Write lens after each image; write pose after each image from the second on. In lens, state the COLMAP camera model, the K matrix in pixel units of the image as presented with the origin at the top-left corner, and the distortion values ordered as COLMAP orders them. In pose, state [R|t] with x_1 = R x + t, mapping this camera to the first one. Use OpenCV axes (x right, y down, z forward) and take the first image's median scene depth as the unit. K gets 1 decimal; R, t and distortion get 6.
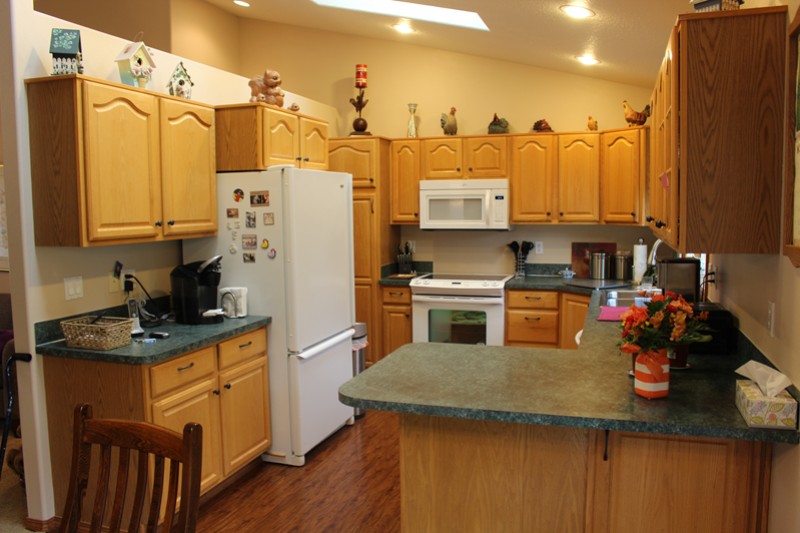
lens RADIAL K [[657.7, 0, 400.0], [0, 657.7, 266.5], [0, 0, 1]] dist [-0.110844, 0.010739]
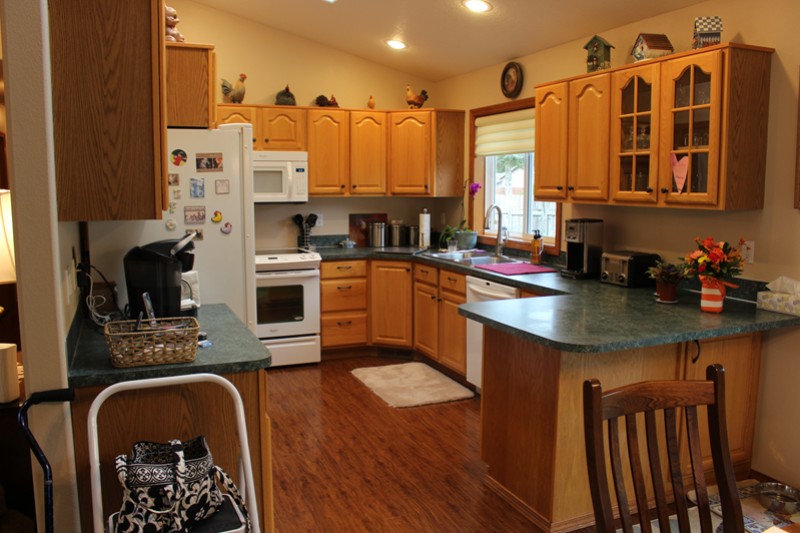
lens RADIAL K [[657.7, 0, 400.0], [0, 657.7, 266.5], [0, 0, 1]] dist [-0.110844, 0.010739]
pose [[0.746687, -0.071857, 0.661283, -0.418823], [0.052037, 0.997411, 0.049625, -0.000653], [-0.663137, -0.002643, 0.748493, 0.162192]]
